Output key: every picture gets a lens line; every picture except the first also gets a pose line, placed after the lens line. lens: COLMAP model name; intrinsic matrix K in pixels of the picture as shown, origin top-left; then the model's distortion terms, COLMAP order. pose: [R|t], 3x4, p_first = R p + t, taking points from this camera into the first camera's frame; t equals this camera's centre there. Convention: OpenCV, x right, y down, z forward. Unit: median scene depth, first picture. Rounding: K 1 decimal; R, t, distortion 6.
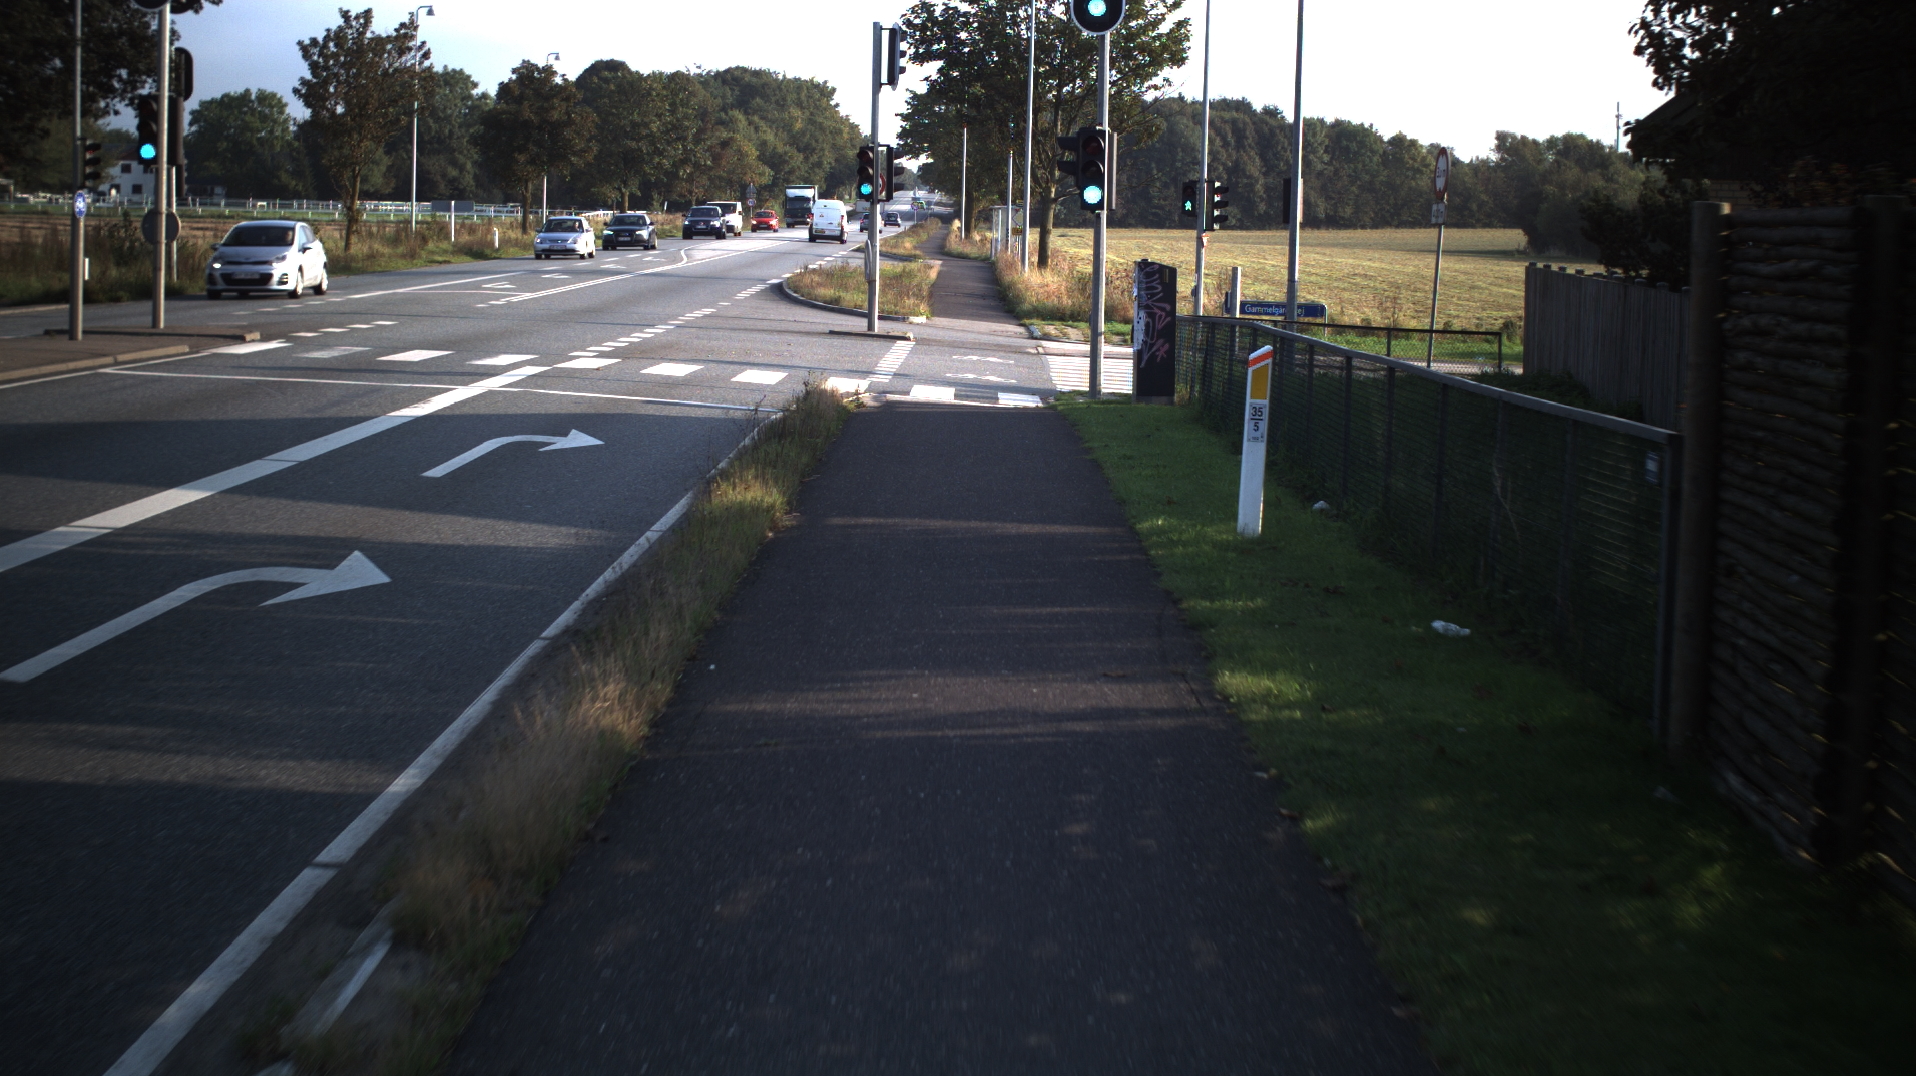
lens RADIAL K [[3396.5, 0, 958.0], [0, 3396.5, 538.0], [0, 0, 1]] dist [-0.284406, 0.266700]
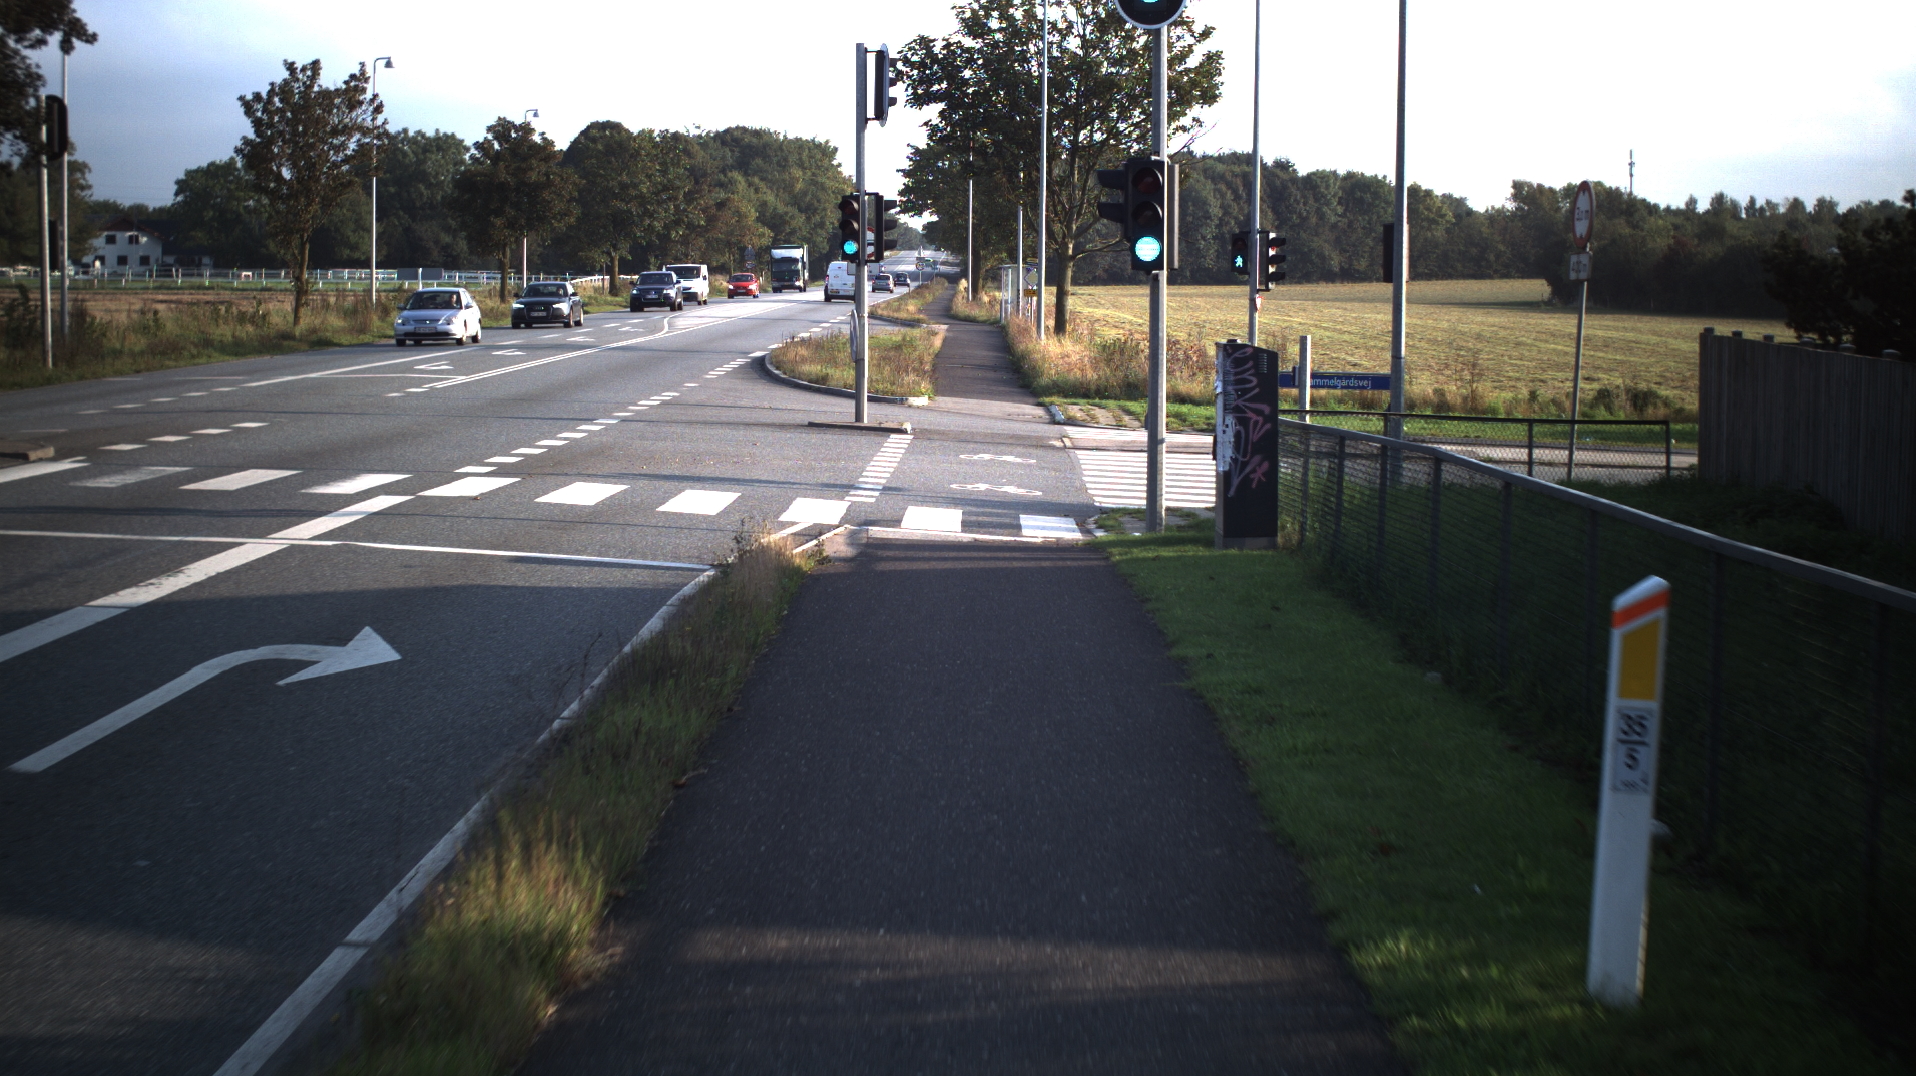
lens RADIAL K [[3396.5, 0, 958.0], [0, 3396.5, 538.0], [0, 0, 1]] dist [-0.284406, 0.266700]
pose [[0.999869, -0.015828, -0.003254, 0.000202], [0.015769, 0.999724, -0.017404, -0.011232], [0.003529, 0.017350, 0.999843, 0.112283]]
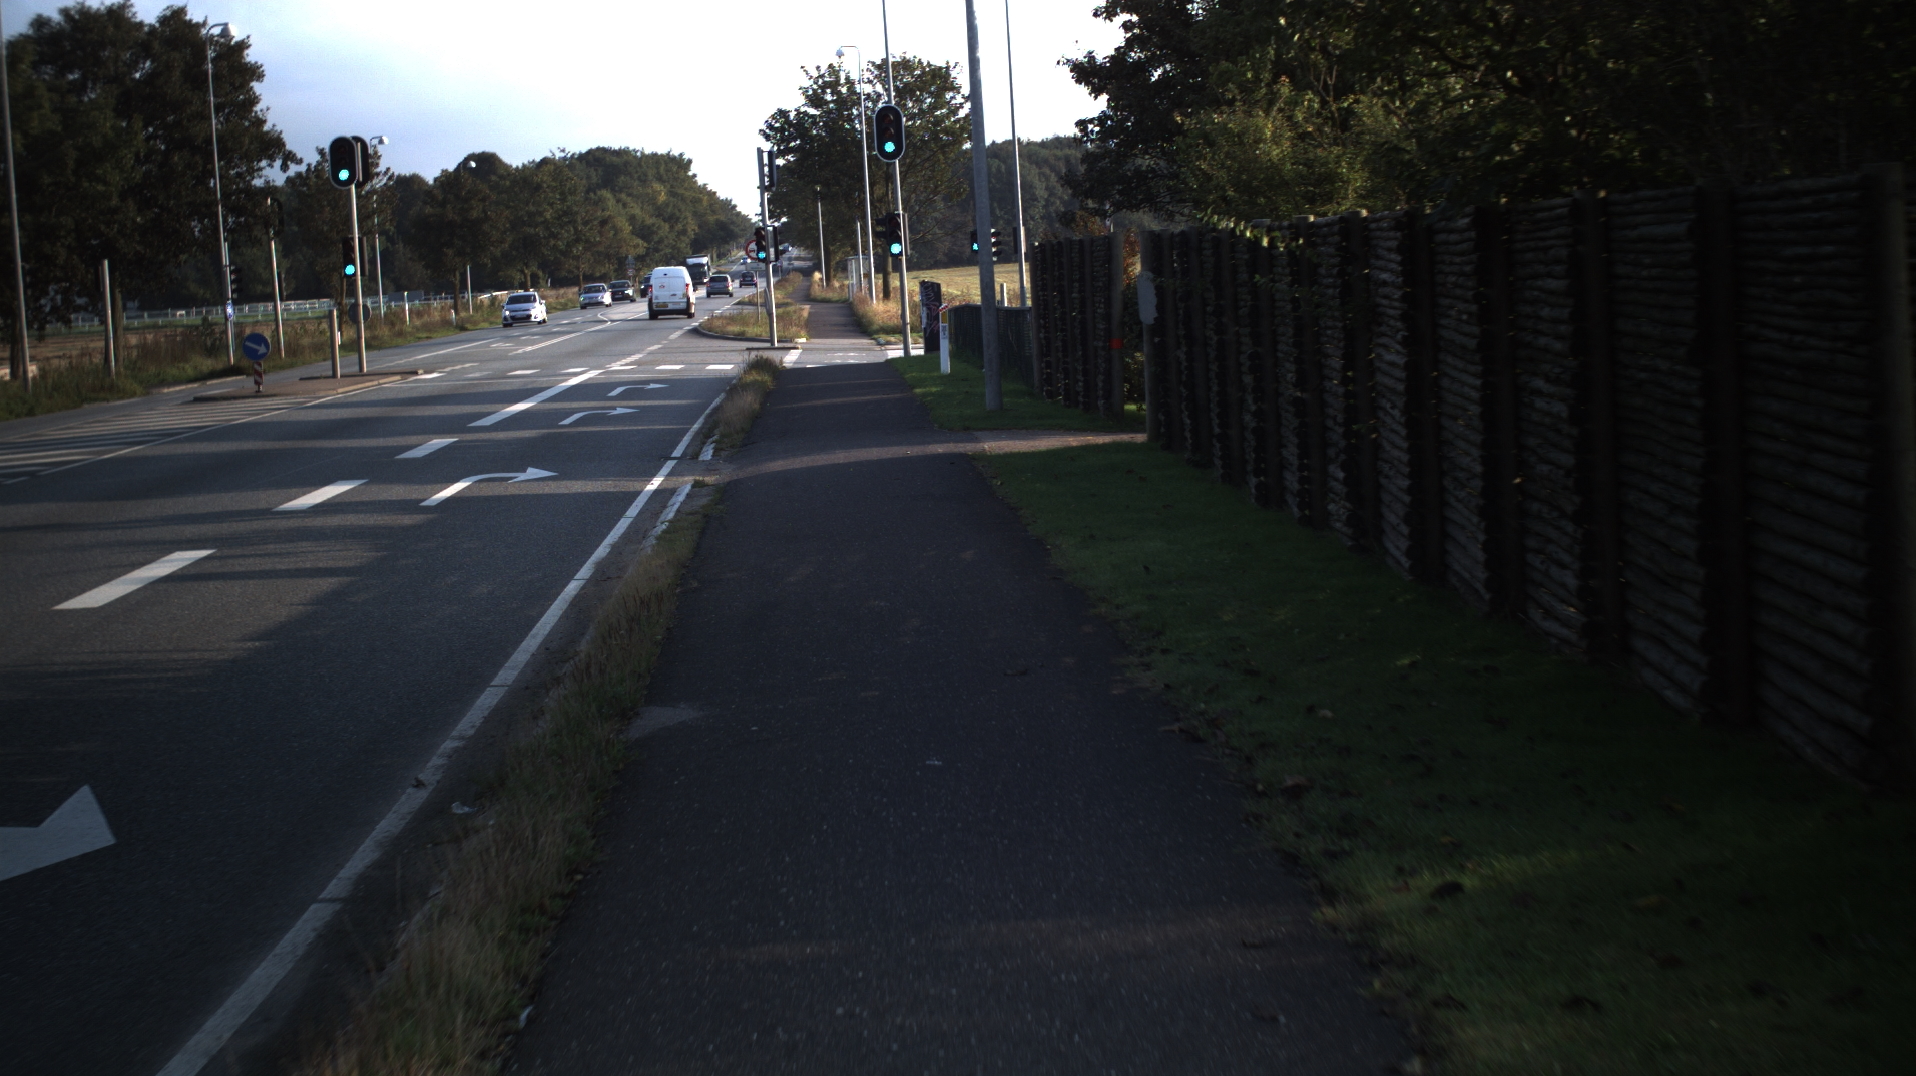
lens RADIAL K [[3396.5, 0, 958.0], [0, 3396.5, 538.0], [0, 0, 1]] dist [-0.284406, 0.266700]
pose [[0.995348, -0.089958, 0.034482, -0.001700], [0.090421, 0.995830, -0.012107, 0.032426], [-0.033249, 0.015169, 0.999332, -0.337584]]
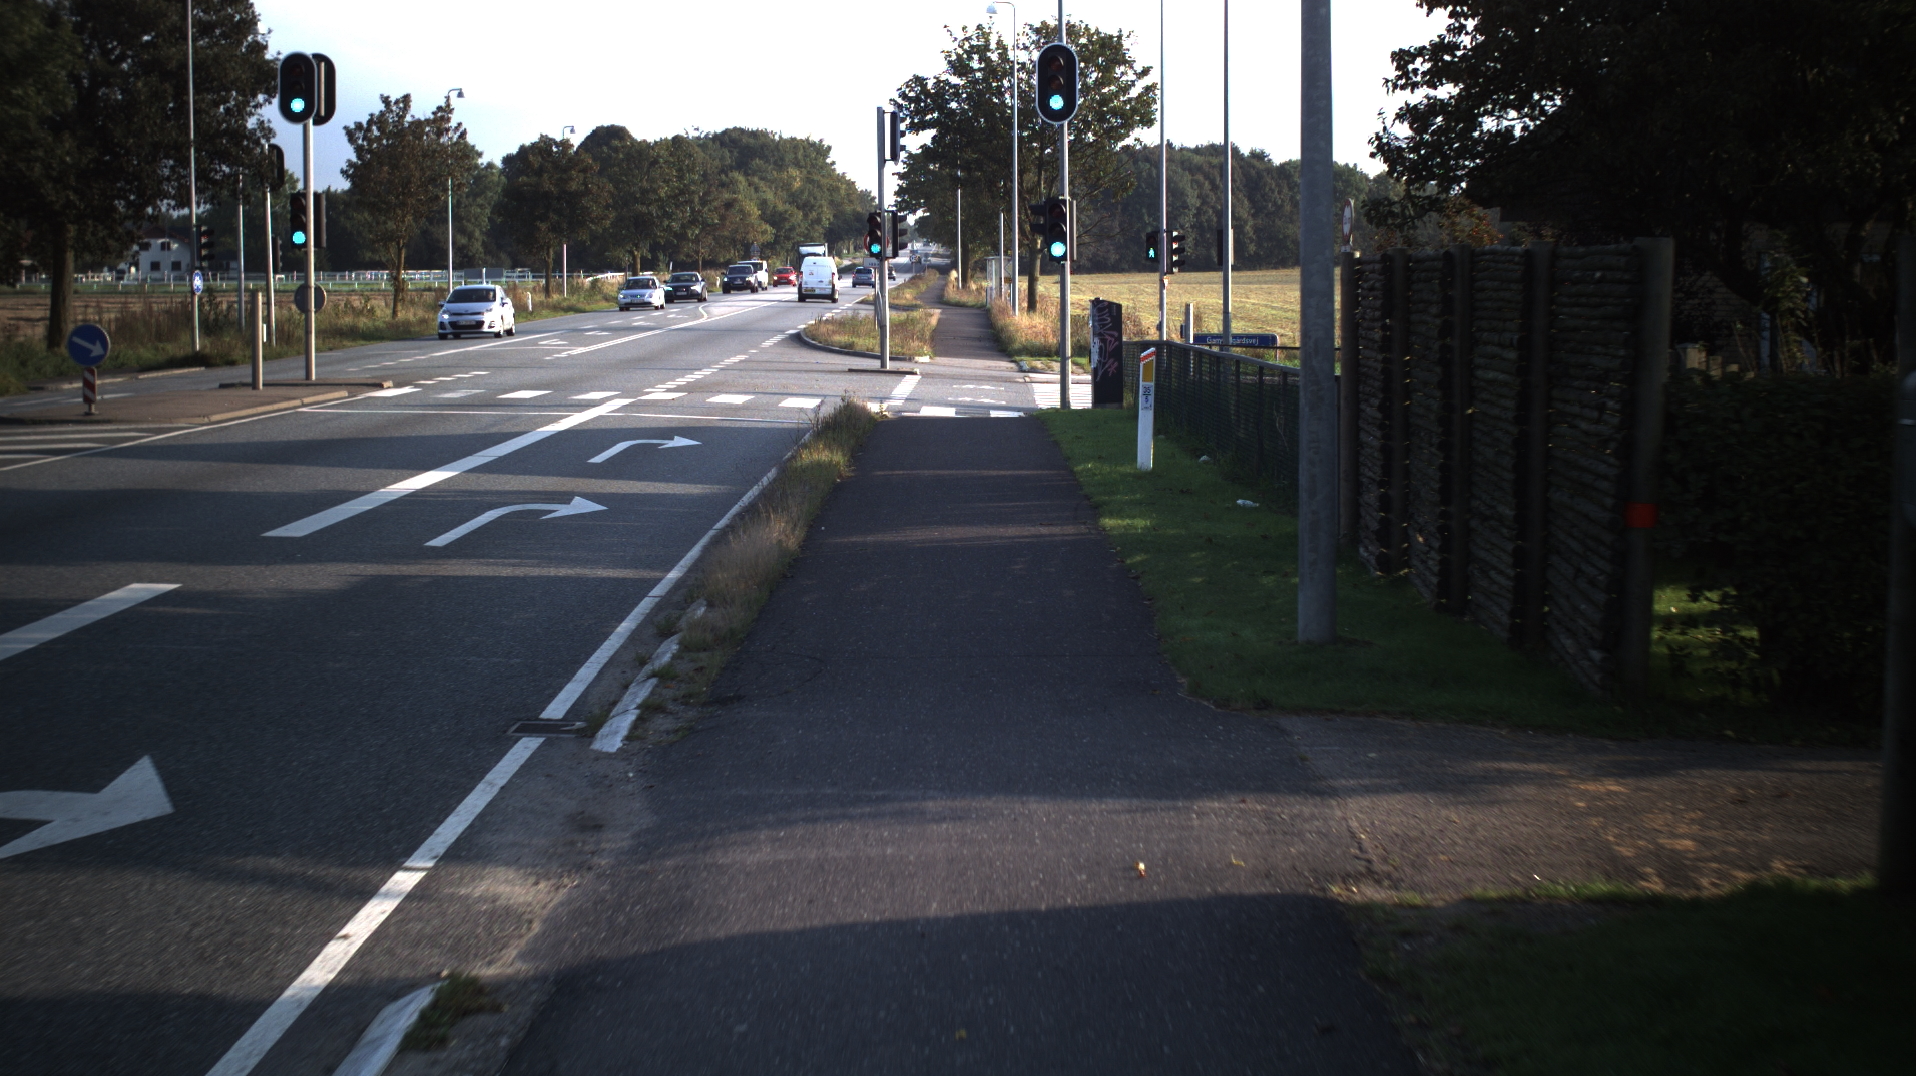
lens RADIAL K [[3396.5, 0, 958.0], [0, 3396.5, 538.0], [0, 0, 1]] dist [-0.284406, 0.266700]
pose [[0.999451, -0.033068, -0.001859, 0.000338], [0.033037, 0.999344, -0.014816, 0.010223], [0.002347, 0.014746, 0.999889, -0.112762]]
